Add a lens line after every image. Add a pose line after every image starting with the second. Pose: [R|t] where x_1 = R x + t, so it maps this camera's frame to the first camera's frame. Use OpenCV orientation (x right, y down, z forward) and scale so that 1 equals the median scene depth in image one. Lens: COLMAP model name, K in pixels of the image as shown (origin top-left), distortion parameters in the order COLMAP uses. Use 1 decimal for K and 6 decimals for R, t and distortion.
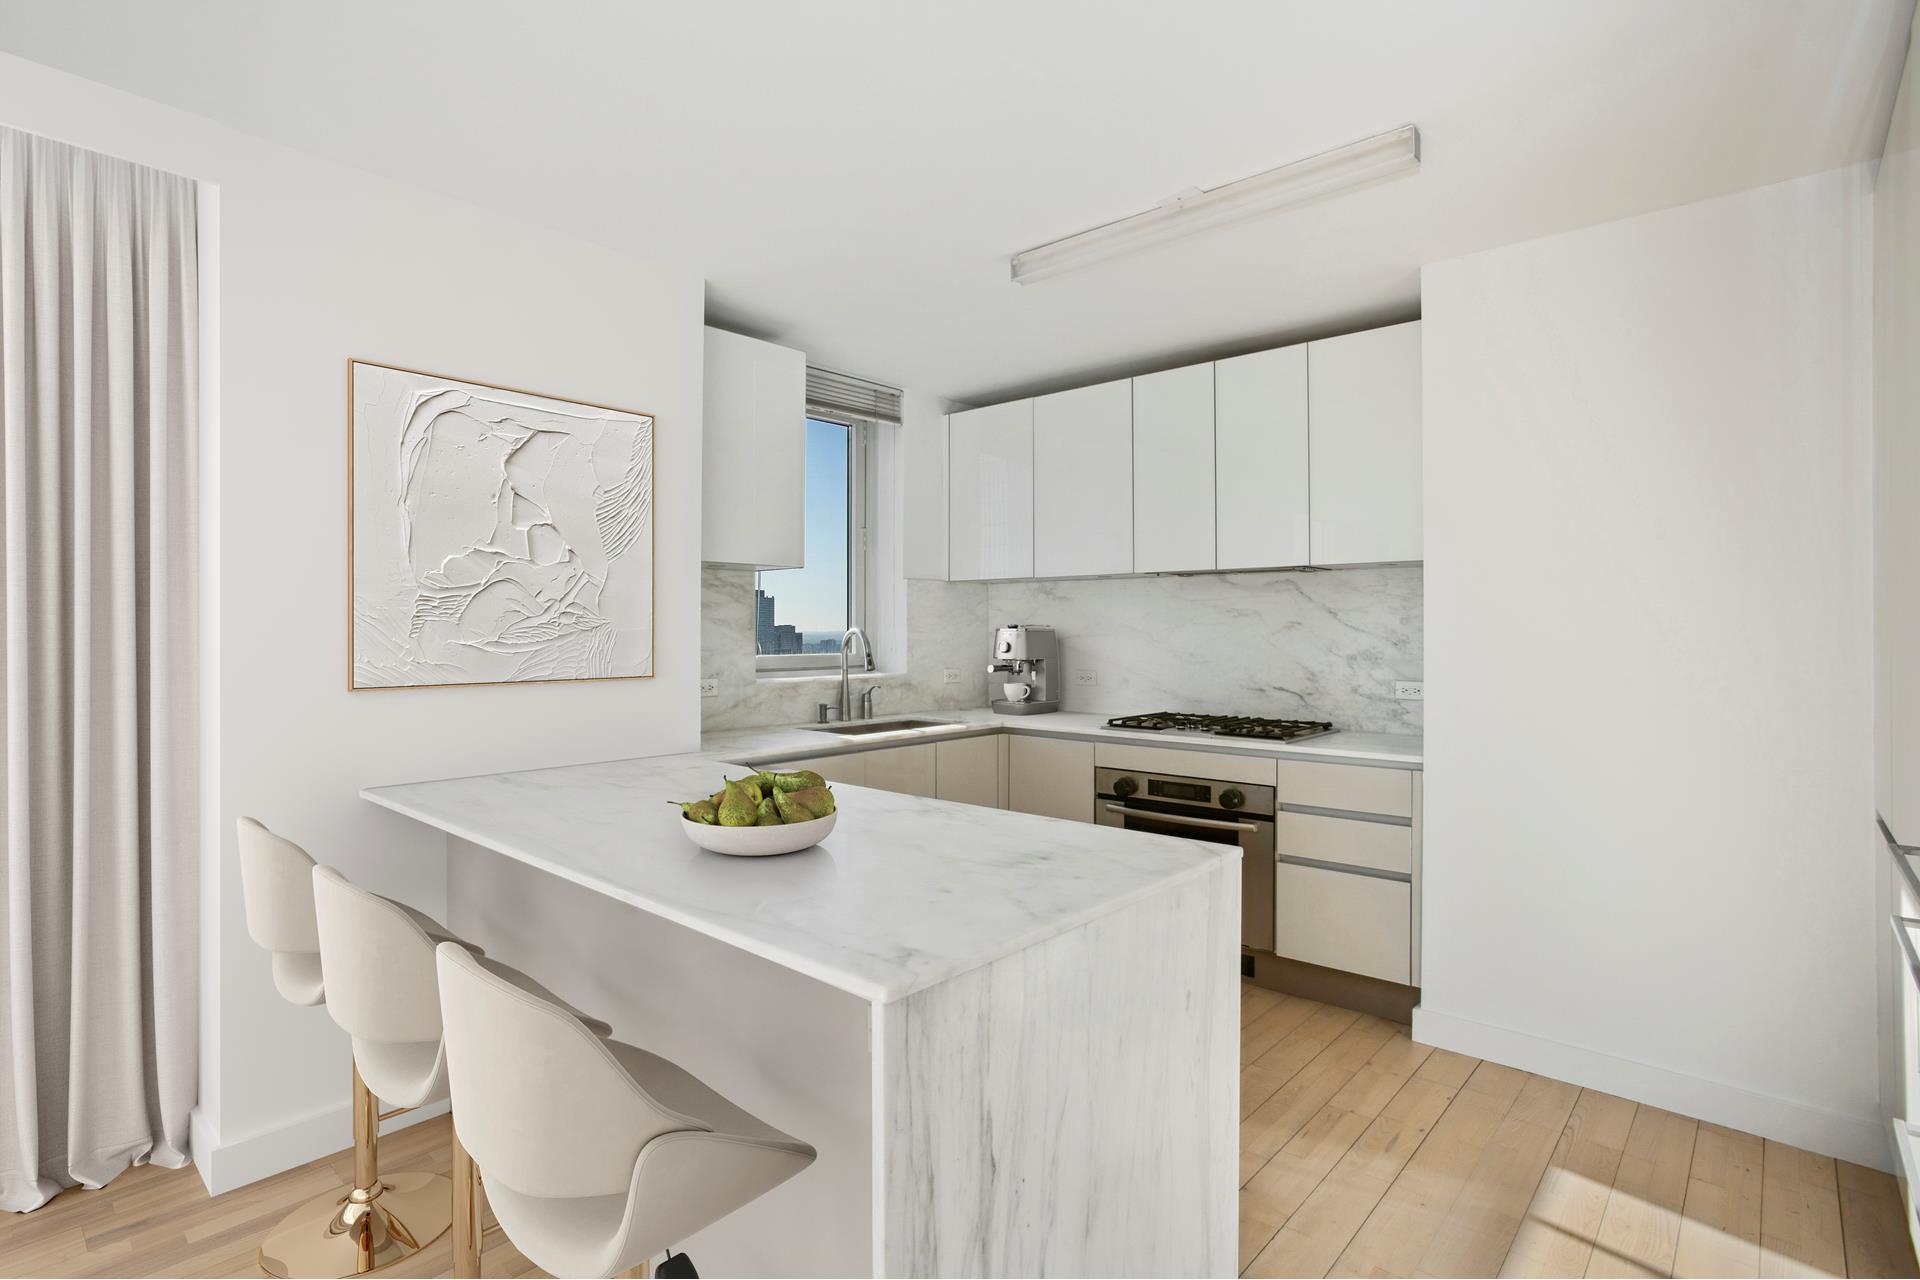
lens RADIAL K [[949.5, 0, 960.0], [0, 949.5, 640.0], [0, 0, 1]] dist [-0.036144, -0.000068]
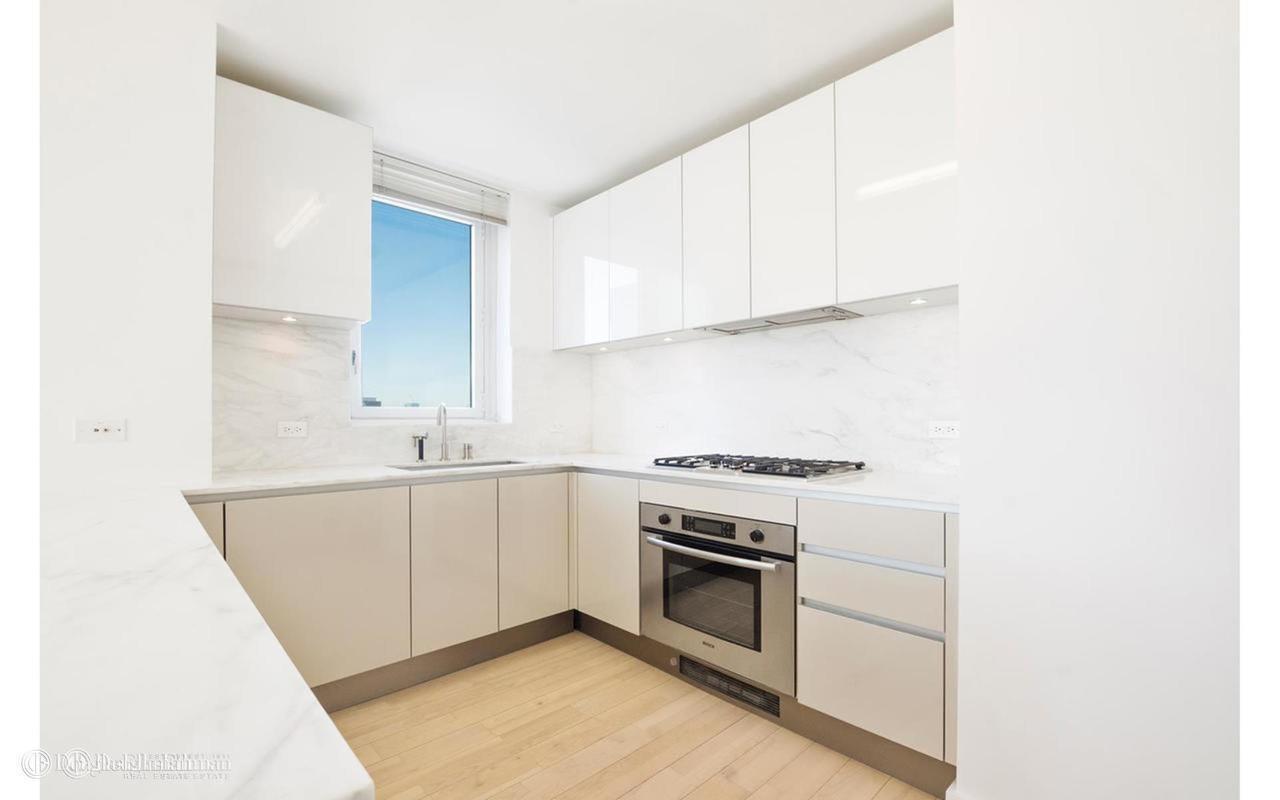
lens RADIAL K [[549.1, 0, 623.0], [0, 549.1, 415.8], [0, 0, 1]] dist [0.000521, 0.000090]
pose [[0.993504, -0.005302, -0.113669, 0.202332], [0.003921, 0.999916, -0.012375, 0.043204], [0.113725, 0.011849, 0.993442, 0.376184]]
